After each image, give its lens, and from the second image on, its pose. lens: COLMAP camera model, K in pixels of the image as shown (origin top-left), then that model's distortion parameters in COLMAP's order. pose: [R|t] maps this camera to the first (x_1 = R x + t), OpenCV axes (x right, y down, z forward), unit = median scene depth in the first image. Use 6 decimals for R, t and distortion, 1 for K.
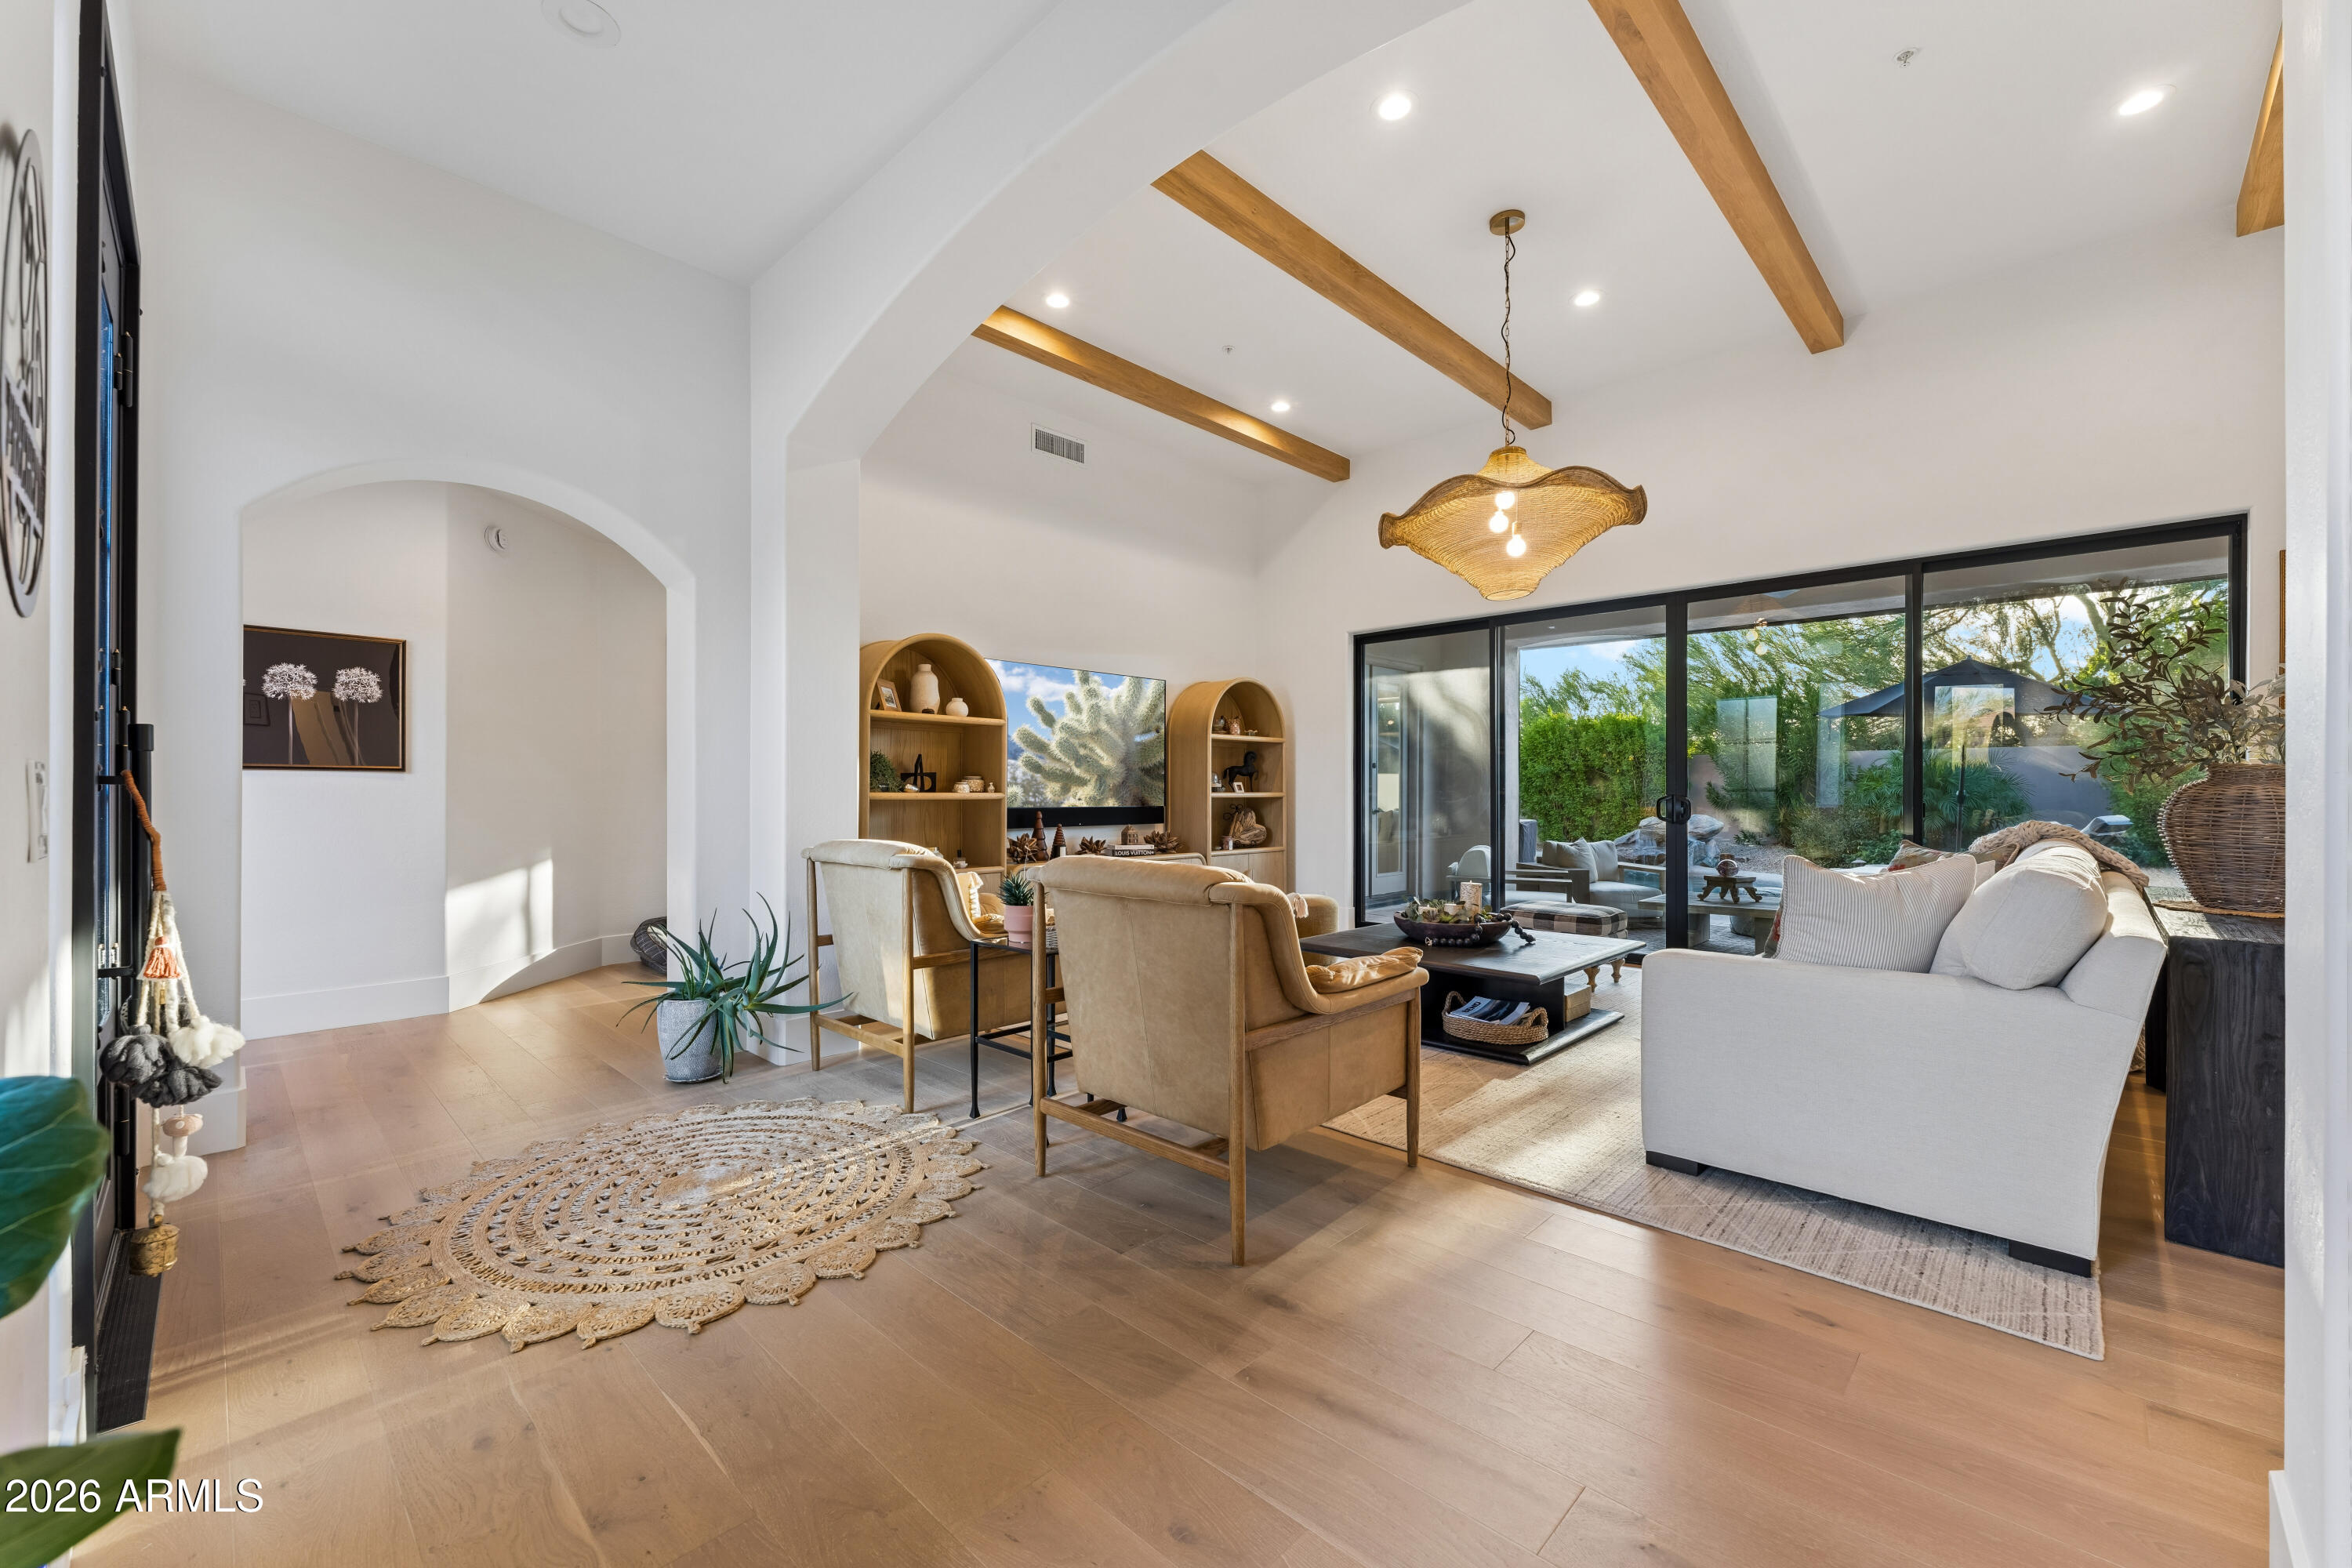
lens RADIAL K [[945.8, 0, 1185.1], [0, 945.8, 784.5], [0, 0, 1]] dist [-0.000198, -0.000371]
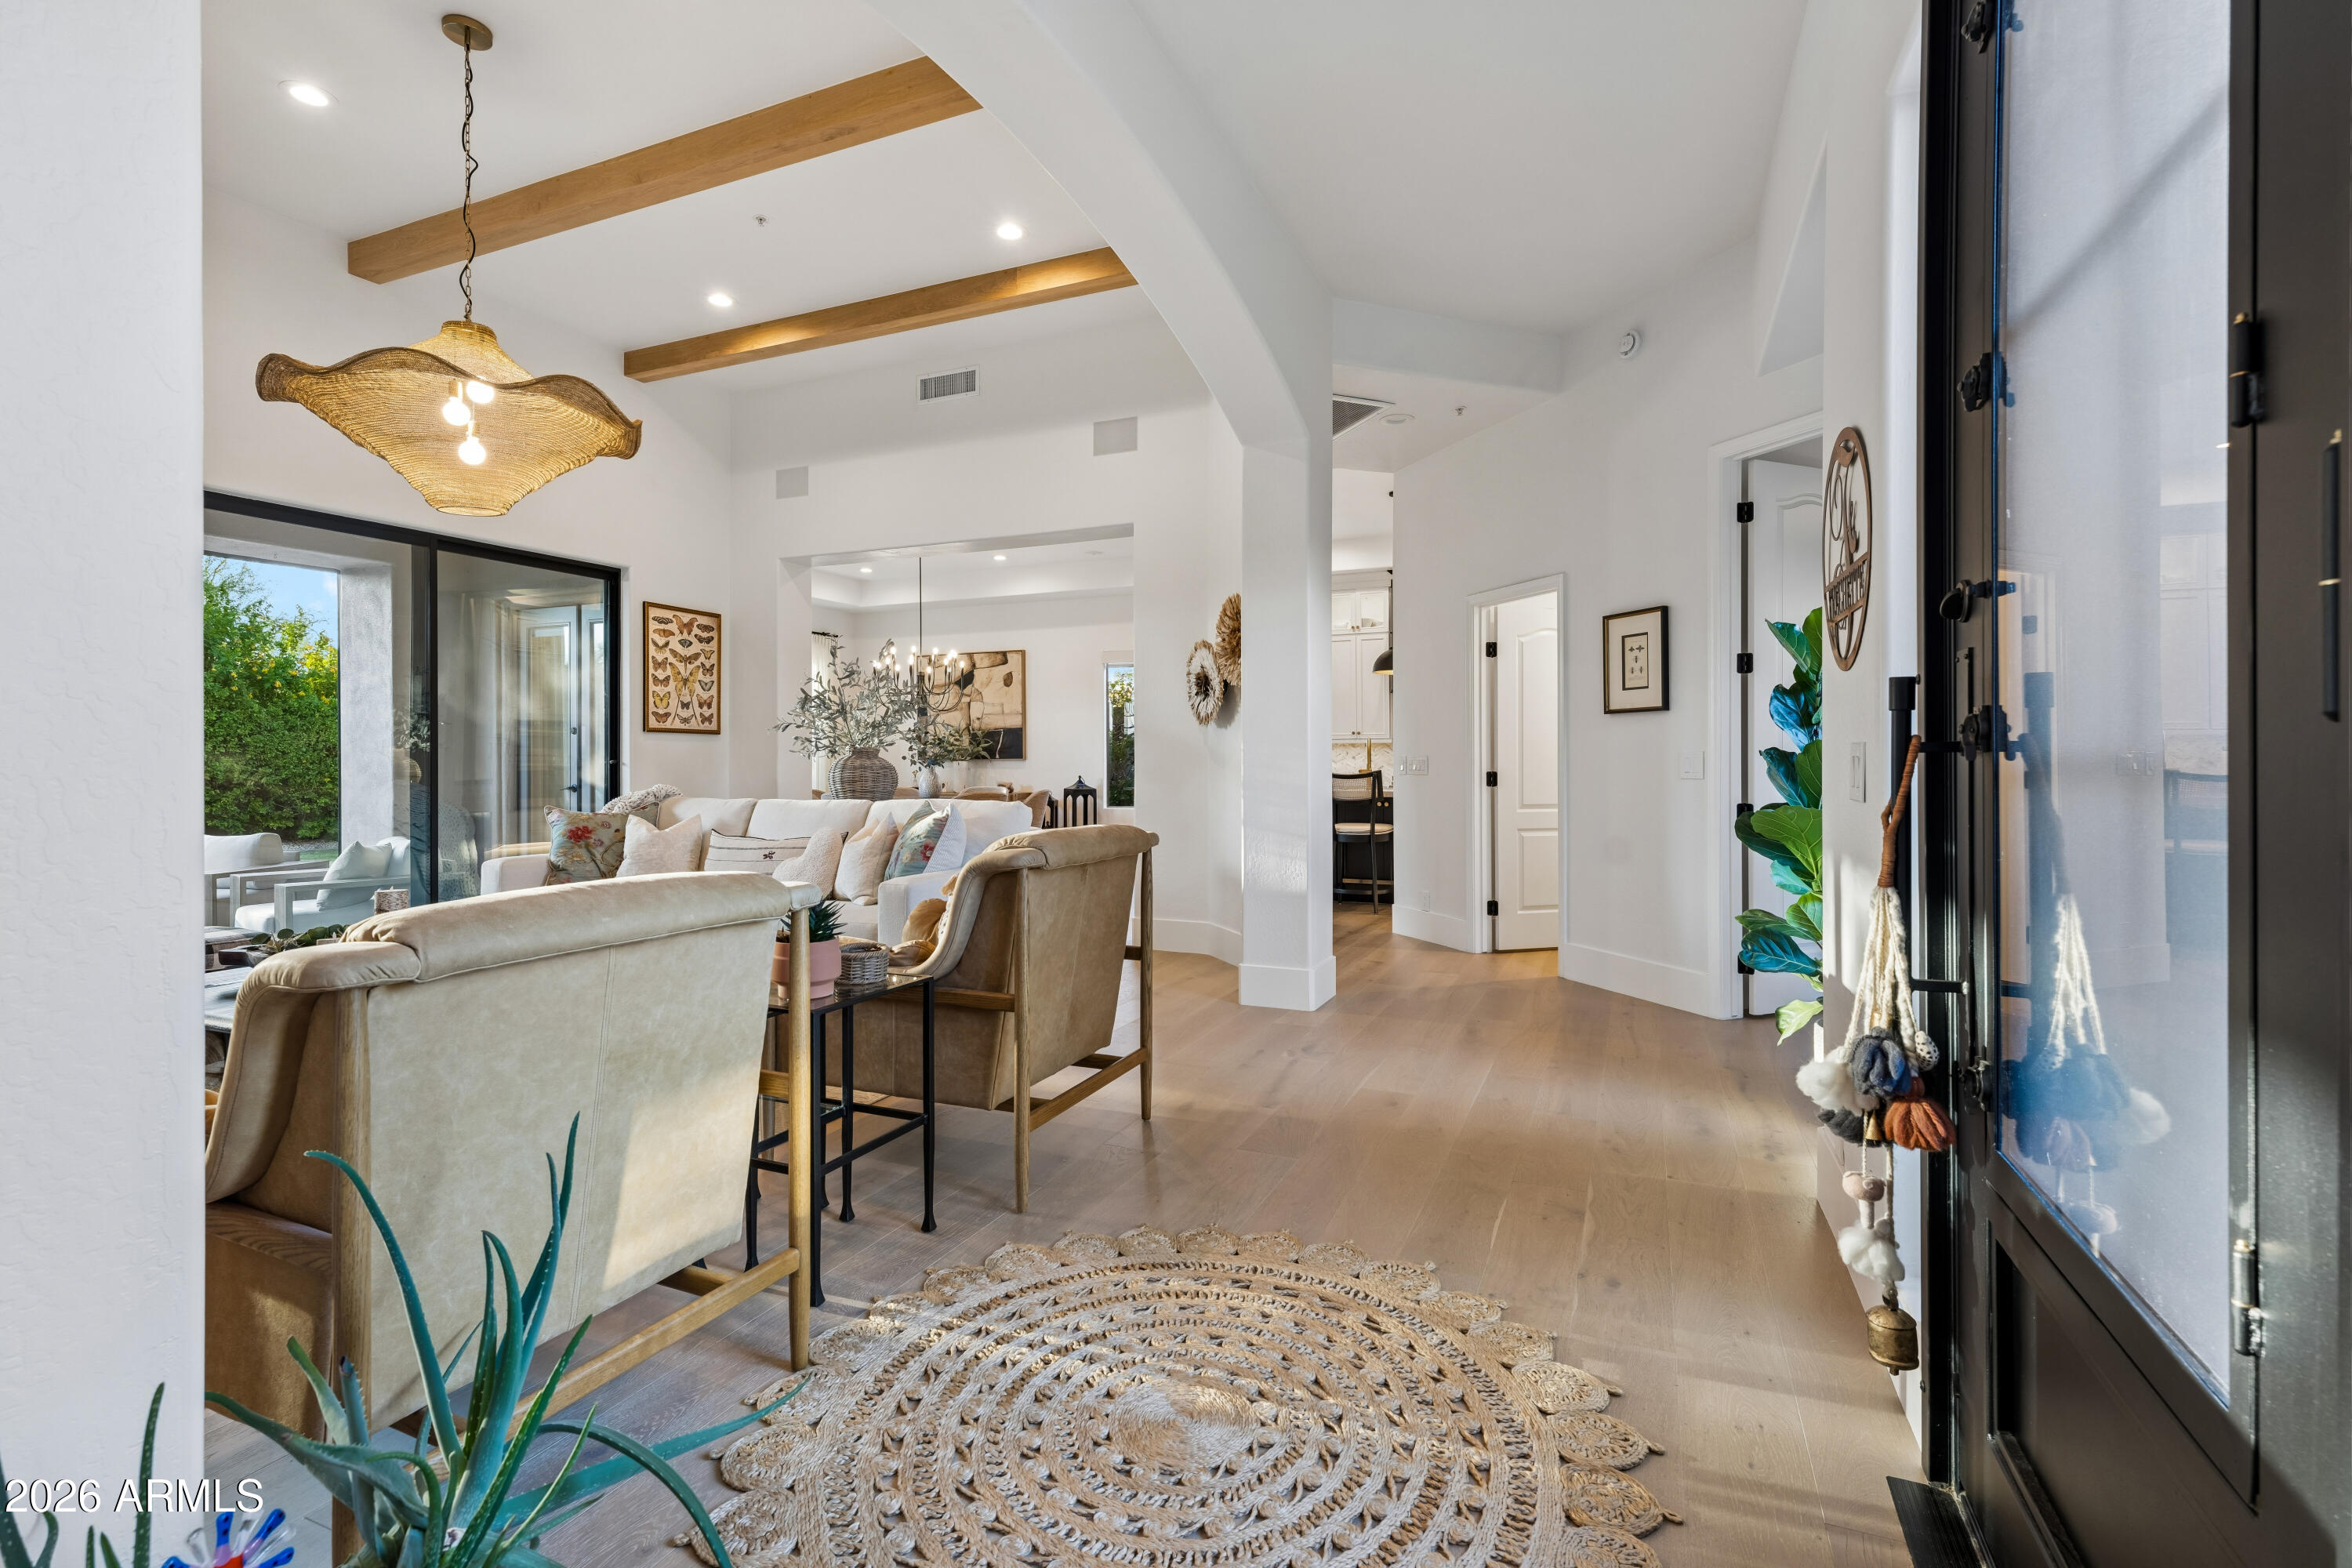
lens RADIAL K [[1093.0, 0, 1191.7], [0, 1093.0, 767.7], [0, 0, 1]] dist [0.001680, 0.000231]
pose [[-0.360594, -0.002187, 0.932720, -1.365542], [0.000975, 0.999996, 0.002722, 0.016770], [-0.932722, 0.001891, -0.360591, 1.476593]]
